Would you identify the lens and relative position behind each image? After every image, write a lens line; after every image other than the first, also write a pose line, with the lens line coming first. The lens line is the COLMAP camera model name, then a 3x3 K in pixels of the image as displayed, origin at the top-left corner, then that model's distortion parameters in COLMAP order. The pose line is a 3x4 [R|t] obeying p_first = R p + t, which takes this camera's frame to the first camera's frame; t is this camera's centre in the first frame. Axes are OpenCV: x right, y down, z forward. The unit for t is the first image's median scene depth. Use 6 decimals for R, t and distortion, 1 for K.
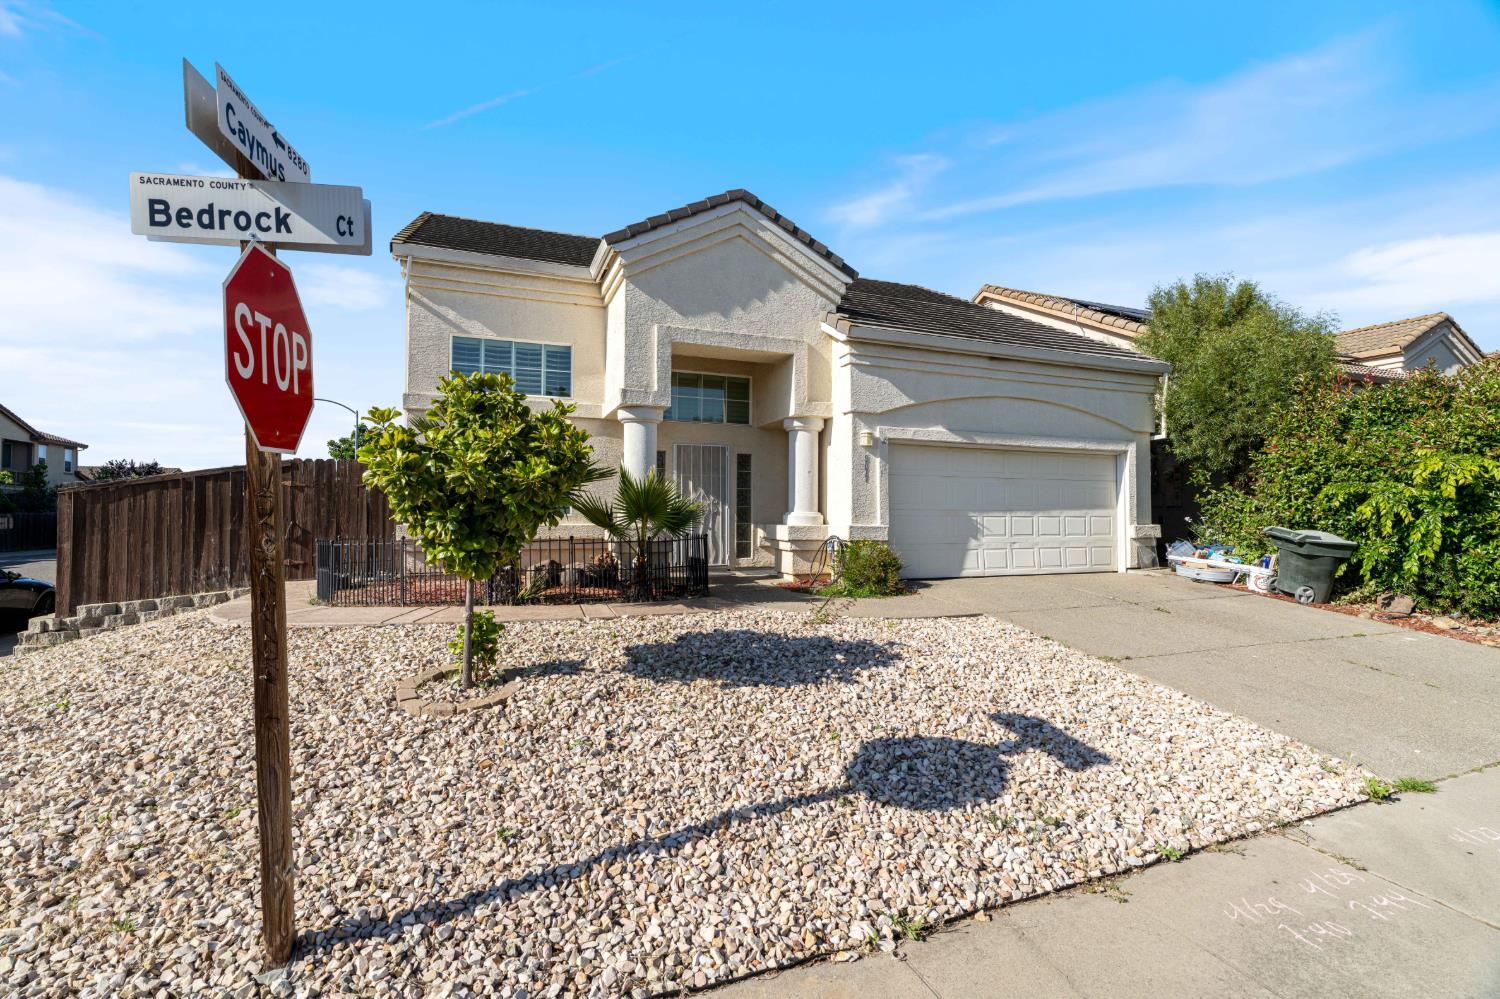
lens RADIAL K [[679.4, 0, 716.2], [0, 679.4, 508.3], [0, 0, 1]] dist [-0.007092, 0.003080]
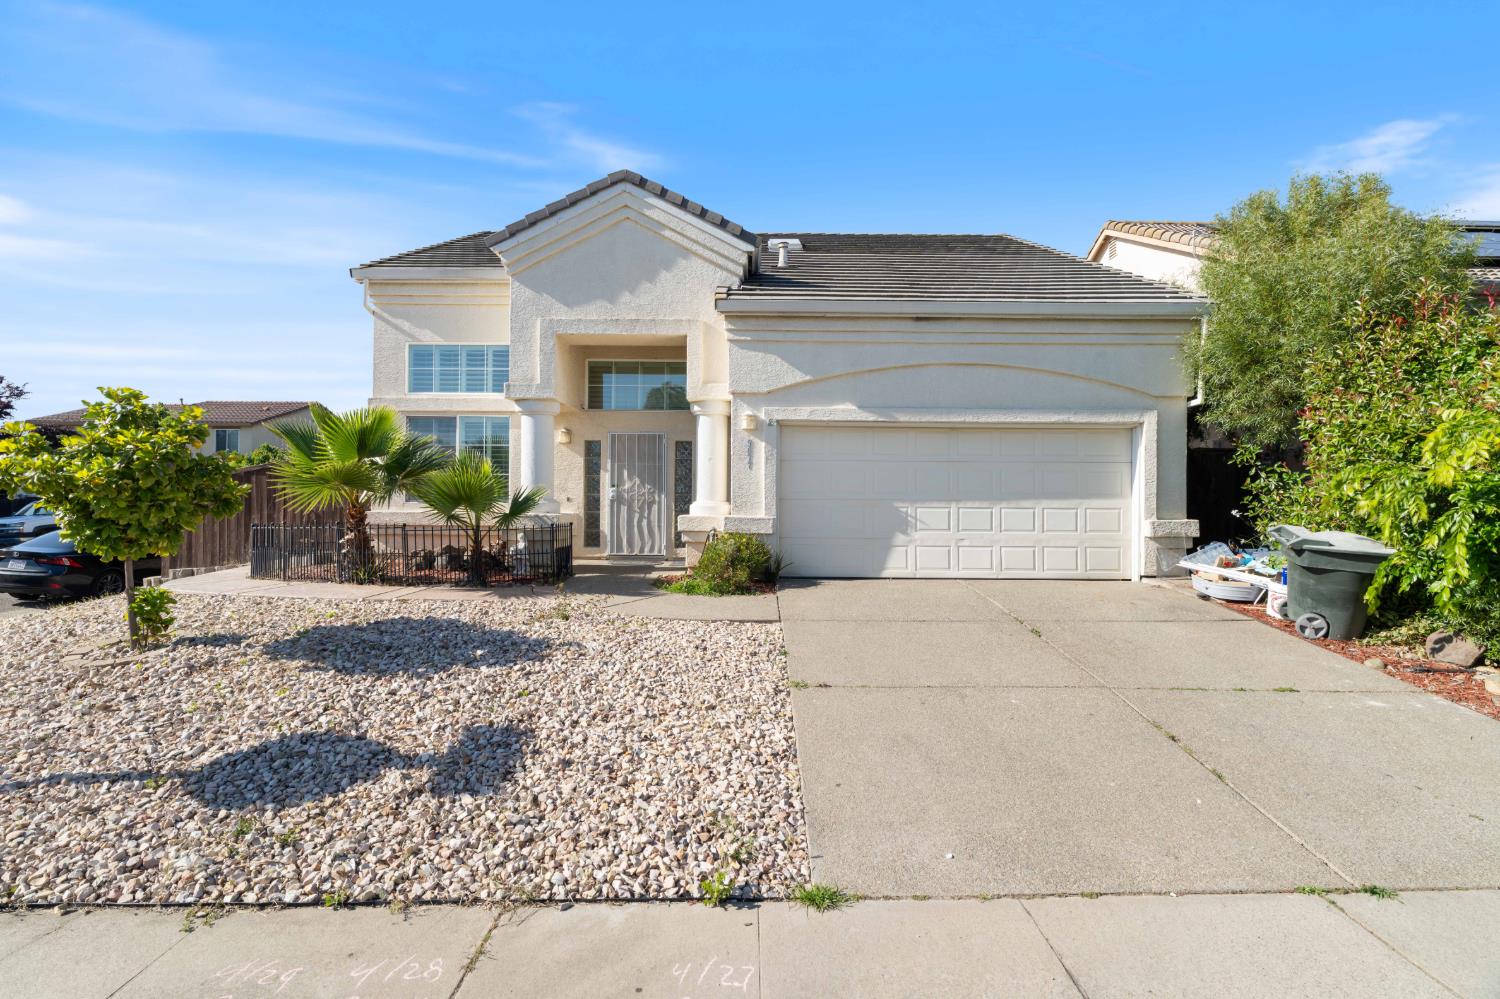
lens RADIAL K [[679.4, 0, 717.3], [0, 679.4, 506.5], [0, 0, 1]] dist [-0.007092, 0.003080]
pose [[0.930659, 0.007011, -0.365820, 0.502656], [-0.000032, 0.999818, 0.019080, -0.005422], [0.365887, -0.017745, 0.930490, 0.129834]]
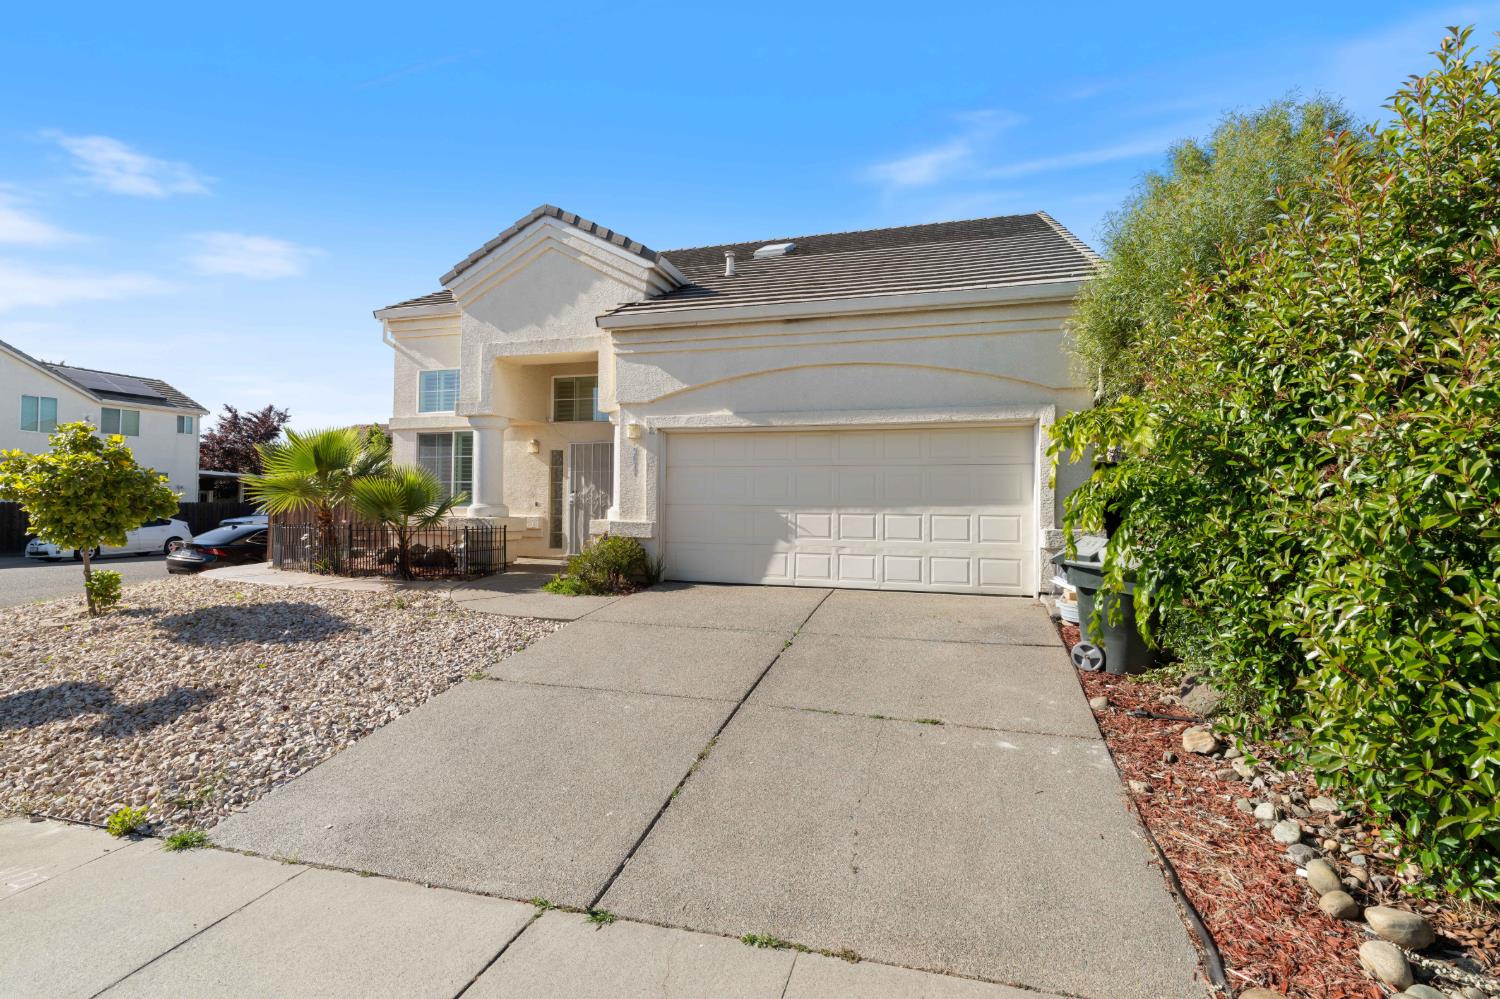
lens RADIAL K [[679.4, 0, 720.3], [0, 679.4, 495.4], [0, 0, 1]] dist [-0.007092, 0.003080]
pose [[0.790669, -0.002920, -0.612237, 0.877492], [0.001780, 0.999995, -0.002471, -0.008202], [0.612241, 0.000864, 0.790670, 0.311218]]
